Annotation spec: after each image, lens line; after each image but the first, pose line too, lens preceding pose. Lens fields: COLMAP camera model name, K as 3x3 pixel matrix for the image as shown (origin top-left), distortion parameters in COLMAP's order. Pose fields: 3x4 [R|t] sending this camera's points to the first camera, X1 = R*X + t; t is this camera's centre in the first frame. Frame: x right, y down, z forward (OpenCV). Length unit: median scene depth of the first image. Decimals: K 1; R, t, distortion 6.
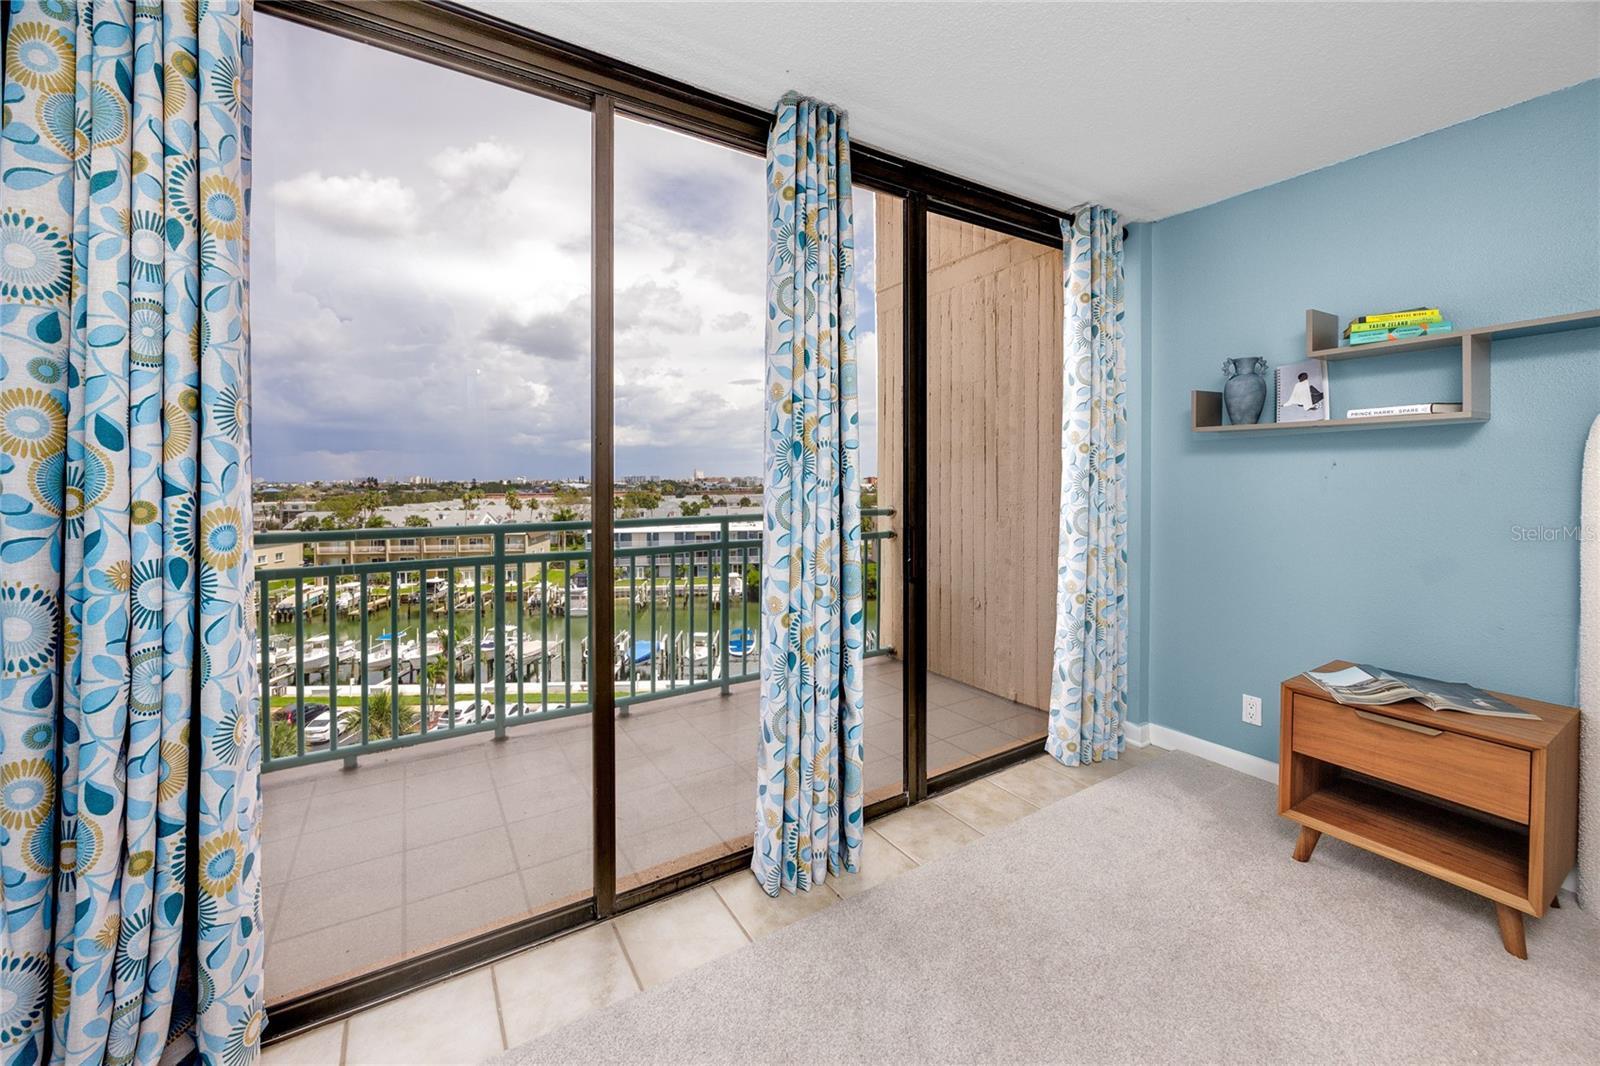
lens RADIAL K [[642.7, 0, 809.3], [0, 642.7, 475.4], [0, 0, 1]] dist [0.002676, 0.000431]
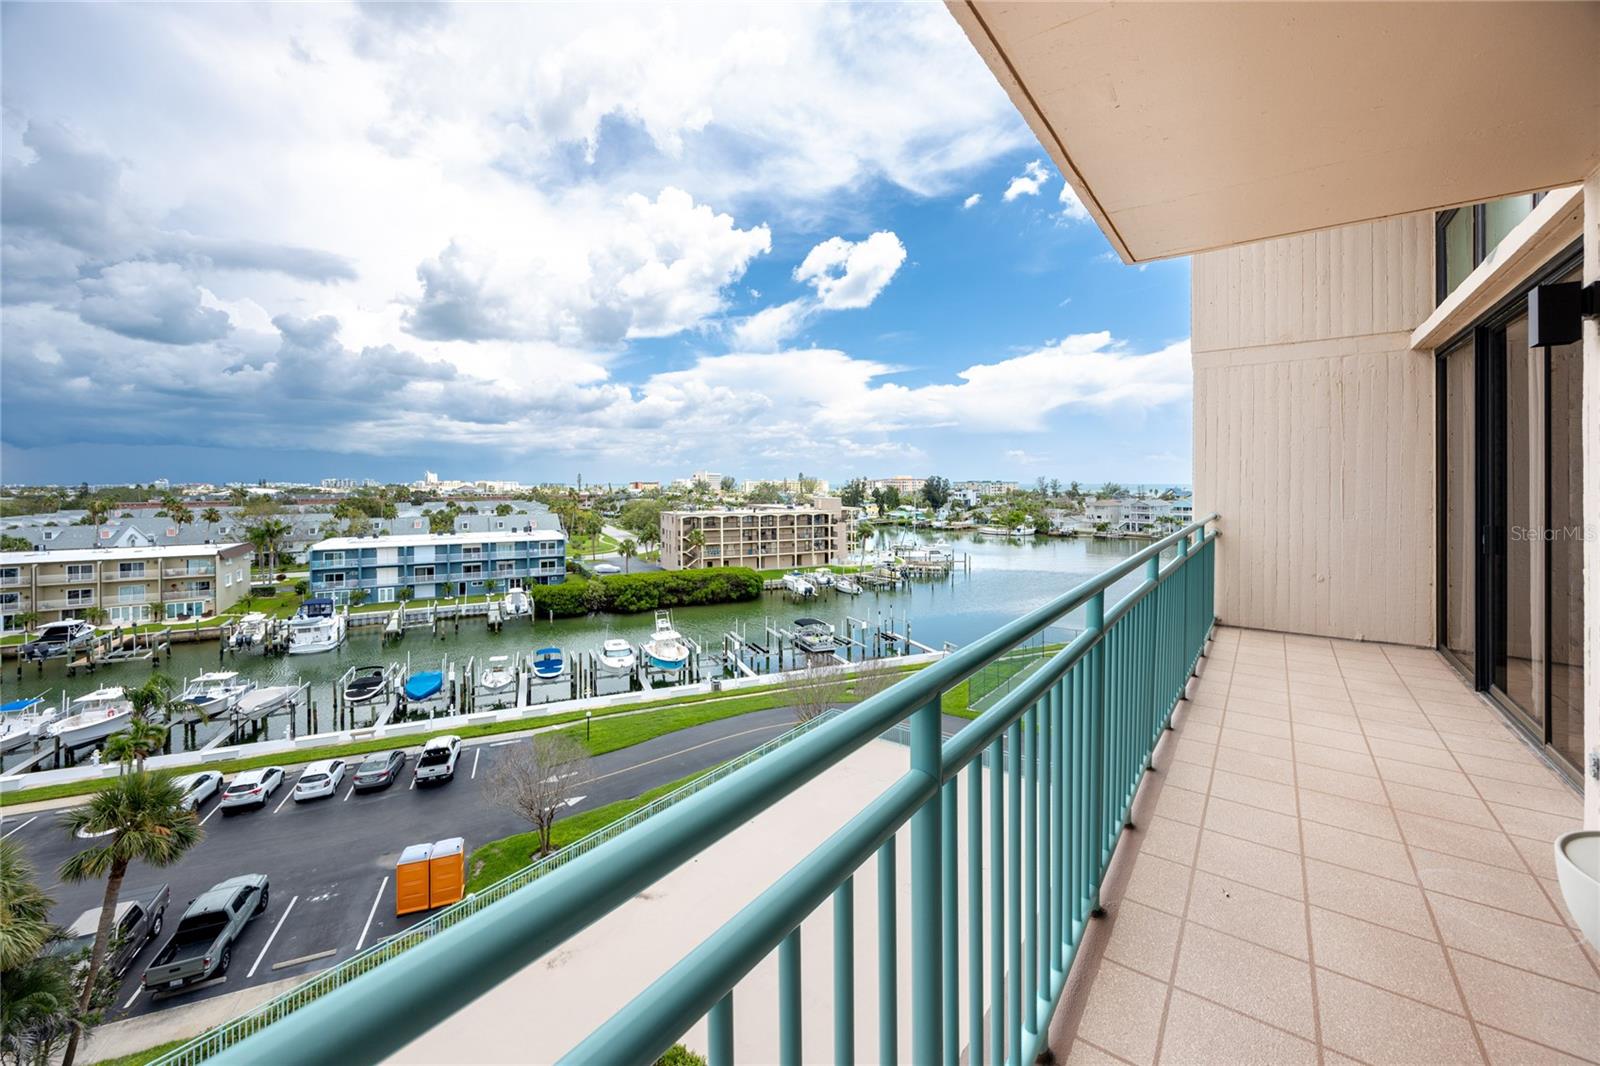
lens RADIAL K [[642.7, 0, 795.0], [0, 642.7, 466.5], [0, 0, 1]] dist [0.002676, 0.000431]
pose [[0.923986, 0.013127, 0.382201, -0.105137], [-0.004866, 0.999733, -0.022574, -0.001188], [-0.382396, 0.018999, 0.923803, 0.007132]]
